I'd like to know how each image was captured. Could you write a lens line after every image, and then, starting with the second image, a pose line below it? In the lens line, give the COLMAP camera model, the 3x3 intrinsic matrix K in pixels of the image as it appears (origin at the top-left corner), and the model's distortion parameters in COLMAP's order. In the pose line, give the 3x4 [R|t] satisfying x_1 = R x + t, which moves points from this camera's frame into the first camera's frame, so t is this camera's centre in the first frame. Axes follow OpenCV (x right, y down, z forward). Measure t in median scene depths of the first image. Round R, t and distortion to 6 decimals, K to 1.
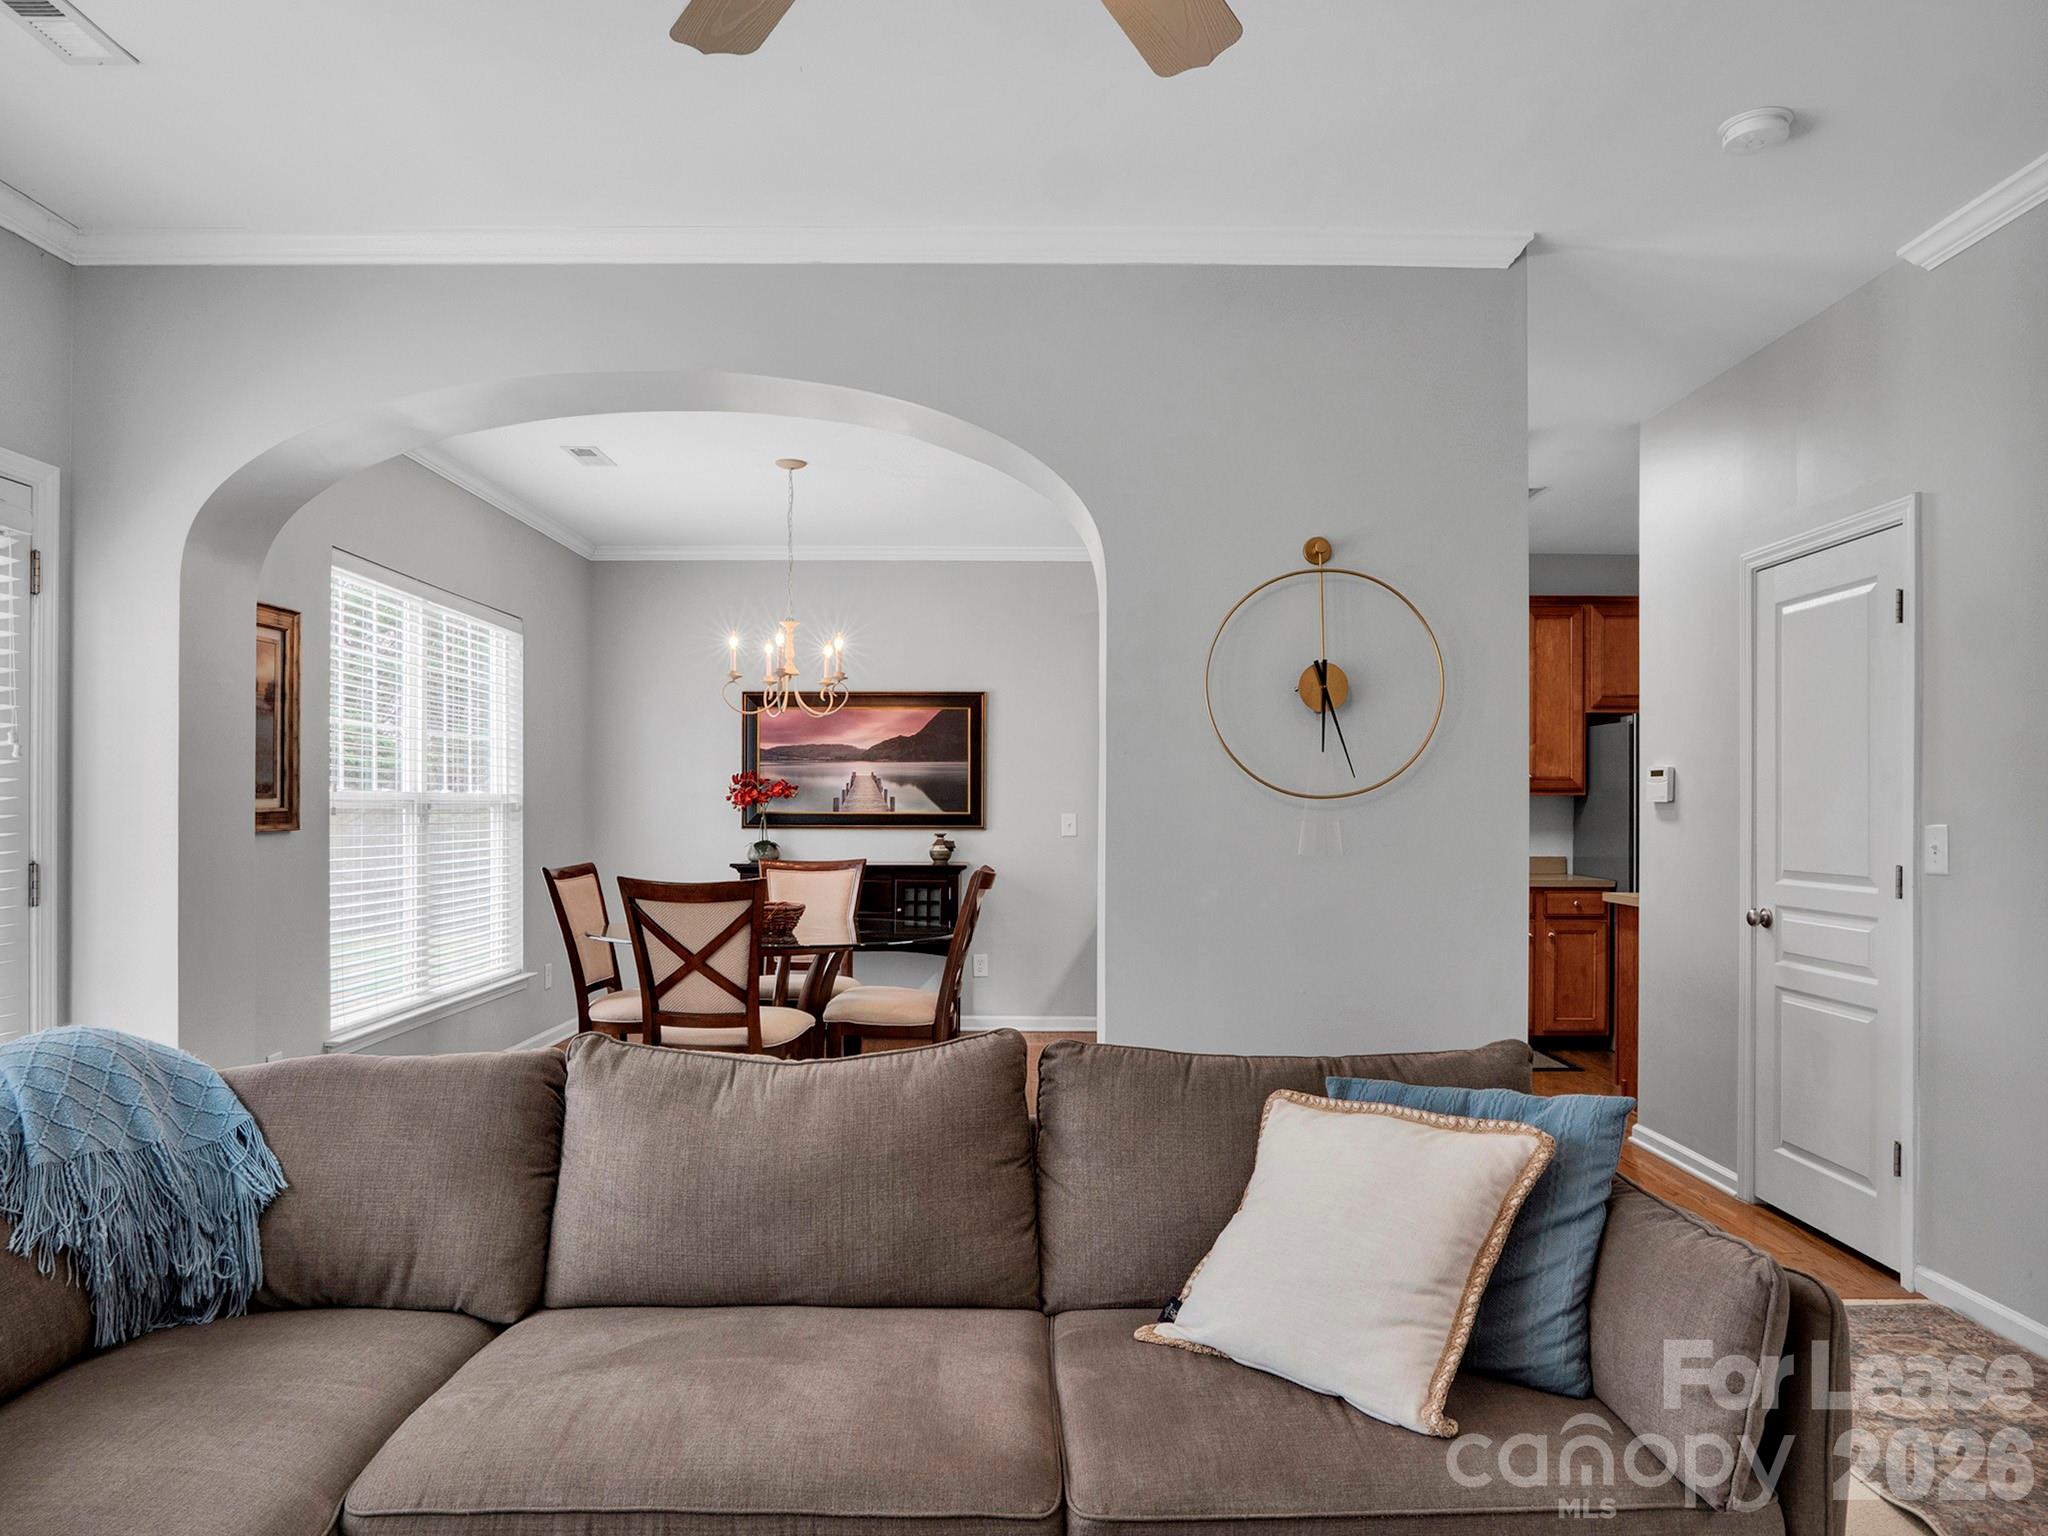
lens RADIAL K [[1291.2, 0, 1035.3], [0, 1291.2, 807.3], [0, 0, 1]] dist [-0.024776, 0.003764]
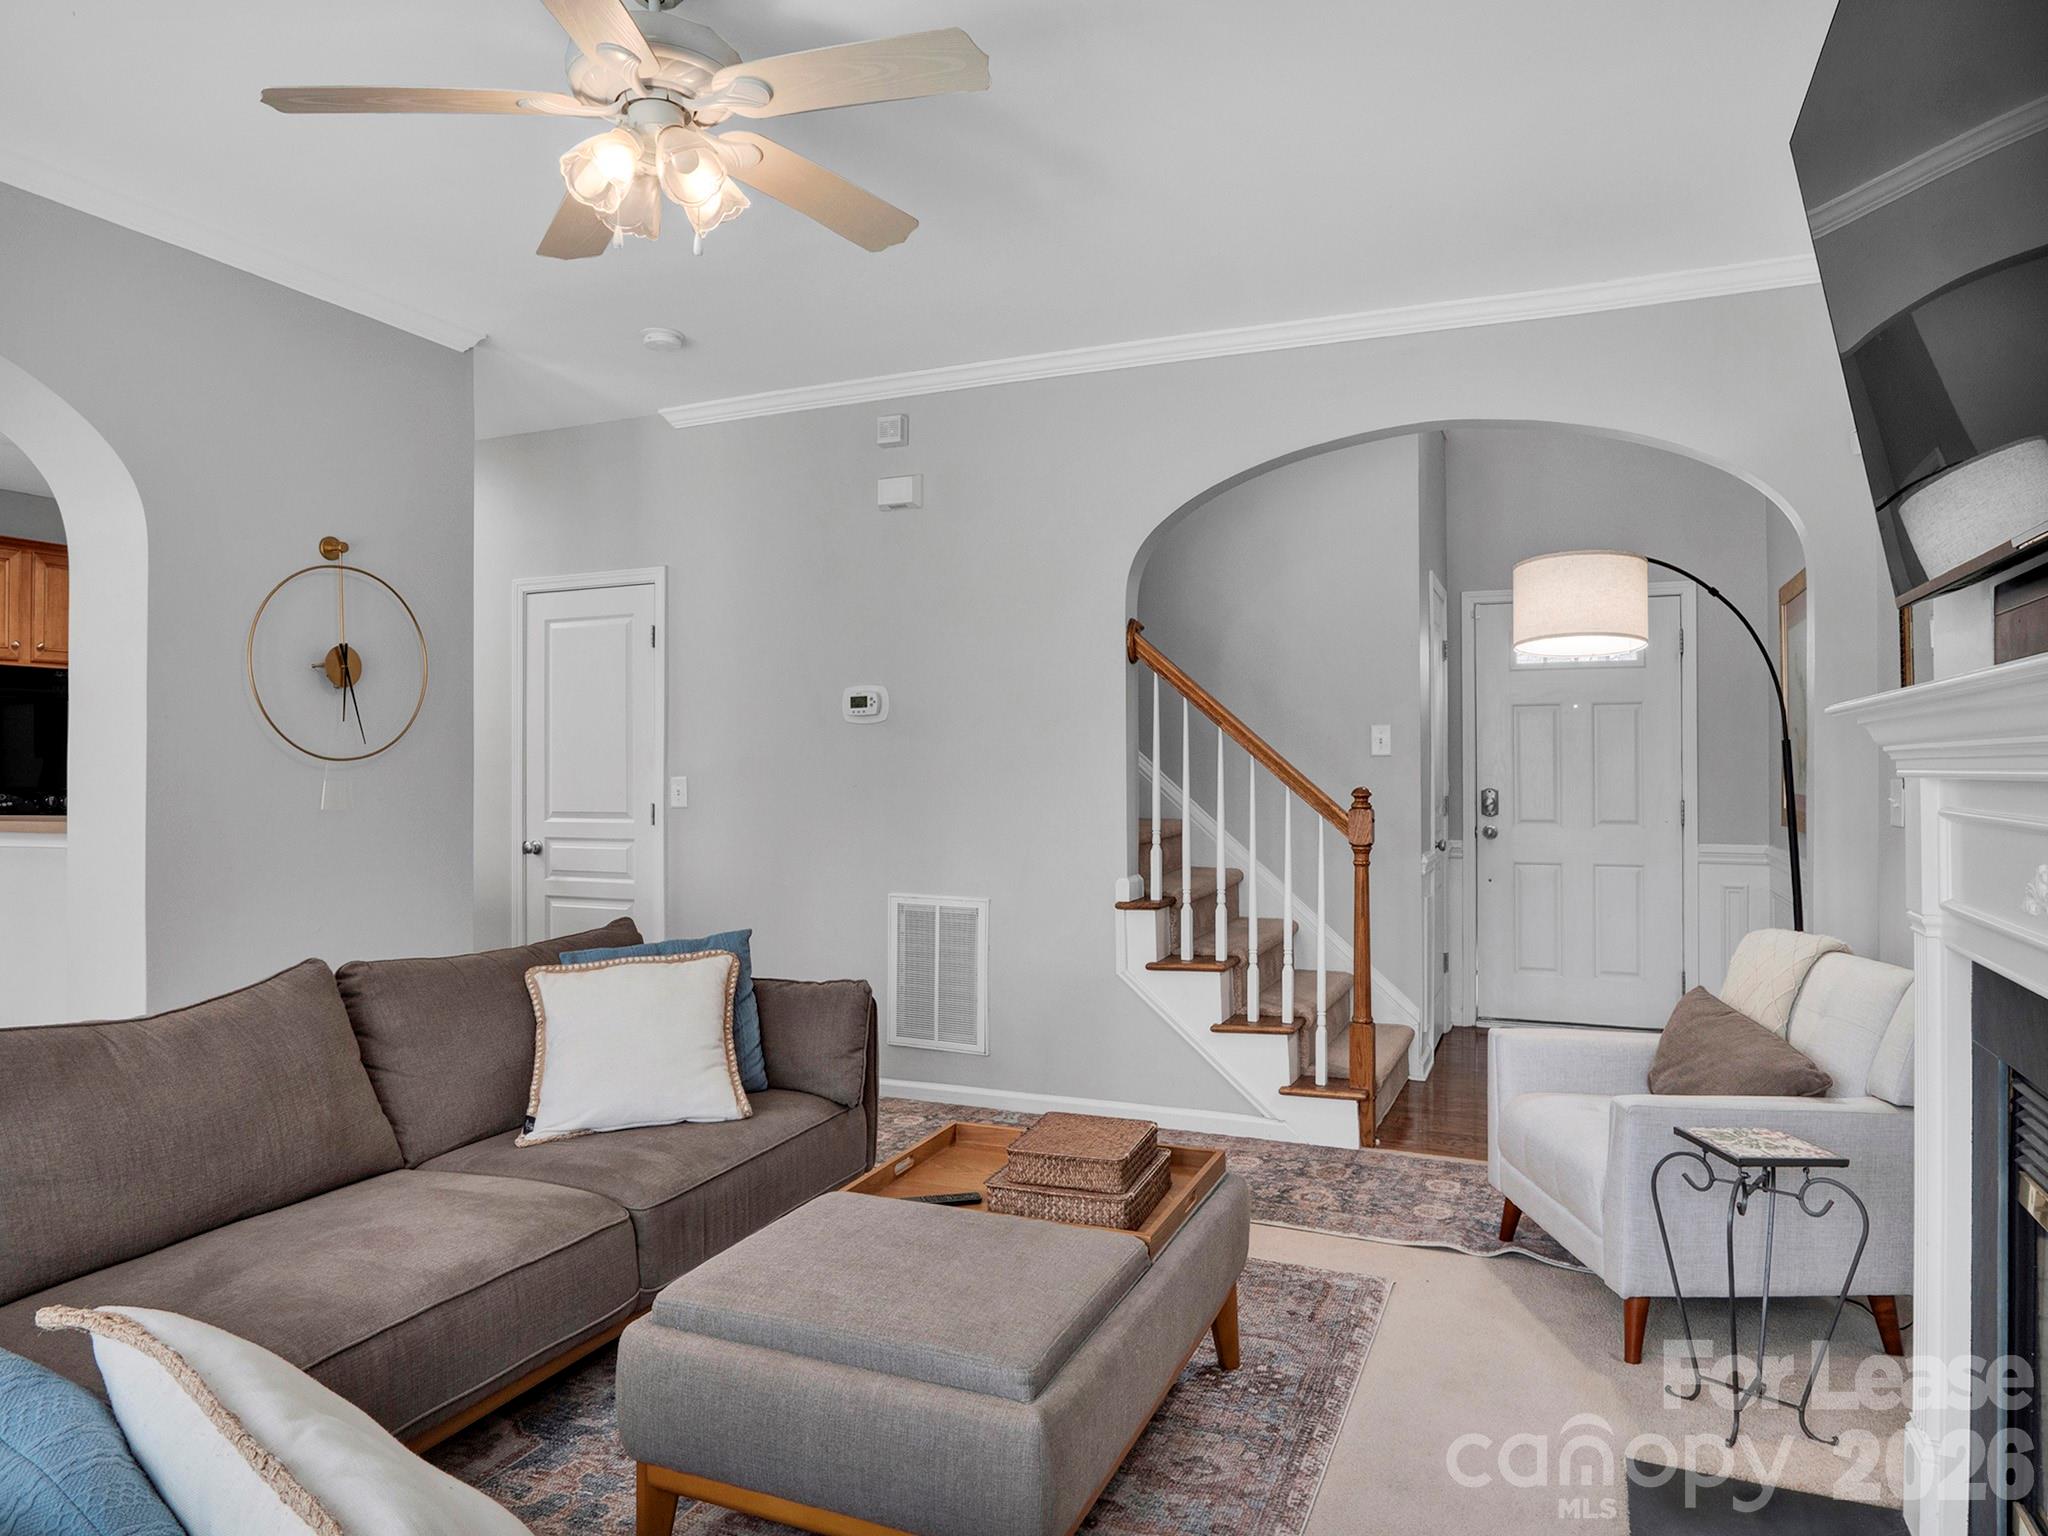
lens RADIAL K [[1291.5, 0, 1022.2], [0, 1291.5, 747.6], [0, 0, 1]] dist [-0.019550, 0.005871]
pose [[0.399478, 0.008392, 0.916704, -0.448288], [0.006510, 0.999907, -0.011991, -0.000614], [-0.916720, 0.010758, 0.399386, -0.028852]]
